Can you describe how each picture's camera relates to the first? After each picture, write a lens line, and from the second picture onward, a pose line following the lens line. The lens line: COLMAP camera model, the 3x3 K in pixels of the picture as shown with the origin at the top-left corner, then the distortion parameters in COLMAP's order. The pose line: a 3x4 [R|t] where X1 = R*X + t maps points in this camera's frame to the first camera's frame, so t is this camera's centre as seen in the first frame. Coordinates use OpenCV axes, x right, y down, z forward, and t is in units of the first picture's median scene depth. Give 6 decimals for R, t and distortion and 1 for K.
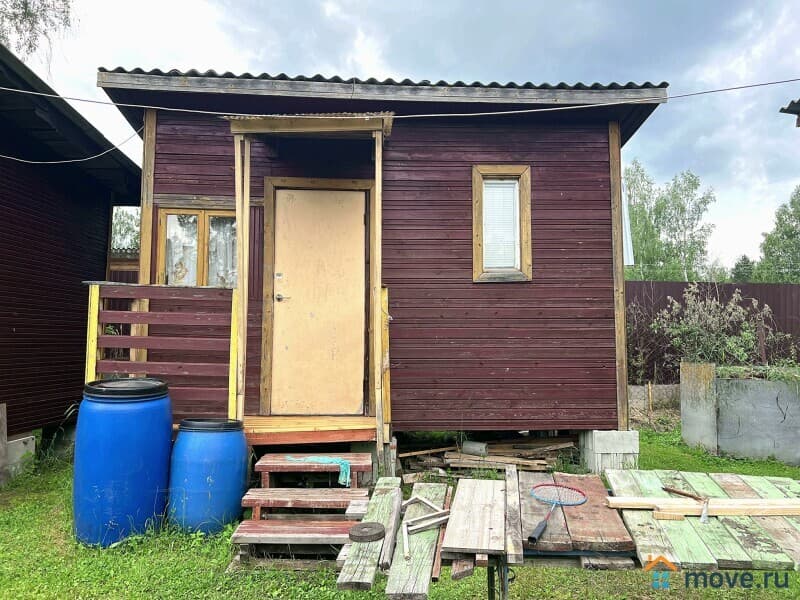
lens RADIAL K [[598.2, 0, 404.4], [0, 598.2, 296.0], [0, 0, 1]] dist [0.042179, -0.046002]
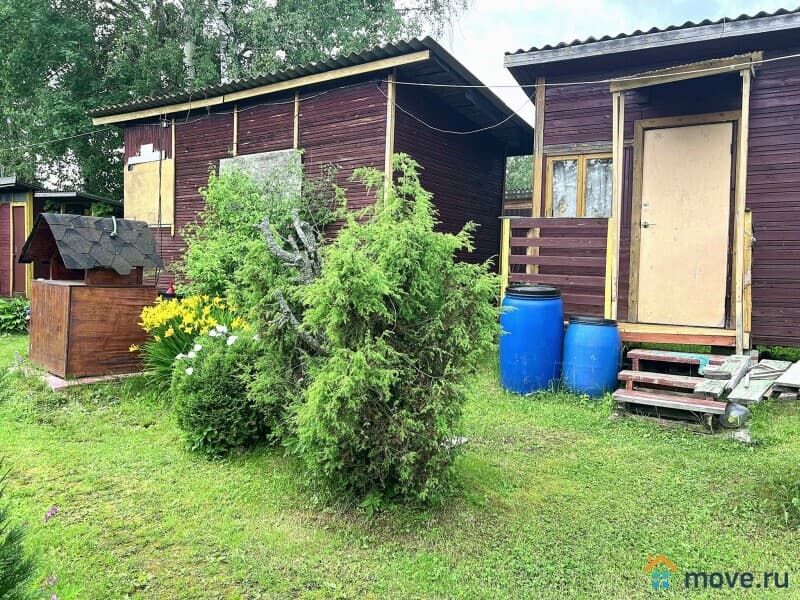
lens RADIAL K [[598.2, 0, 403.7], [0, 598.2, 294.0], [0, 0, 1]] dist [0.042179, -0.046002]
pose [[0.841682, 0.033738, -0.538919, 0.033283], [0.023867, 0.994746, 0.099550, 0.009877], [0.539446, -0.096652, 0.836455, -0.267099]]
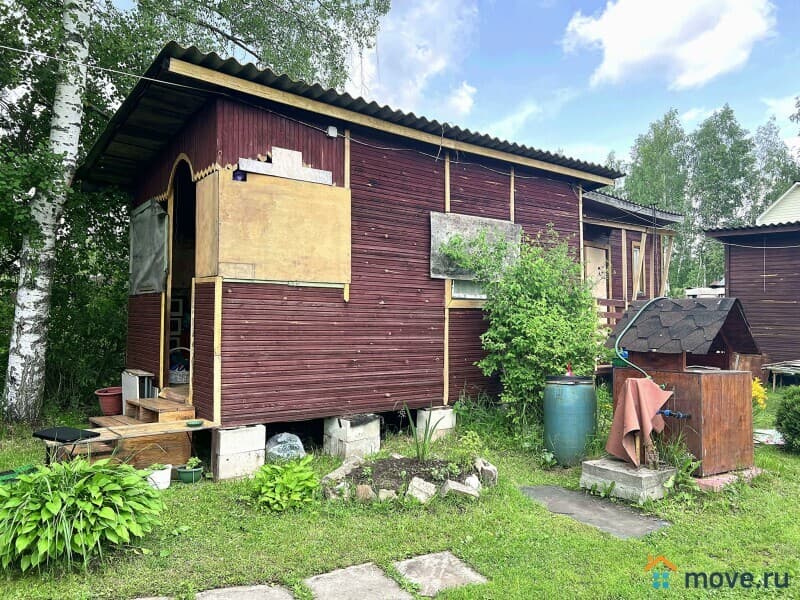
lens RADIAL K [[598.2, 0, 397.6], [0, 598.2, 306.9], [0, 0, 1]] dist [0.042179, -0.046002]
pose [[0.763302, 0.007031, 0.646004, -2.054746], [-0.045405, 0.998052, 0.042787, -0.042060], [-0.644444, -0.061991, 0.762134, -0.114522]]
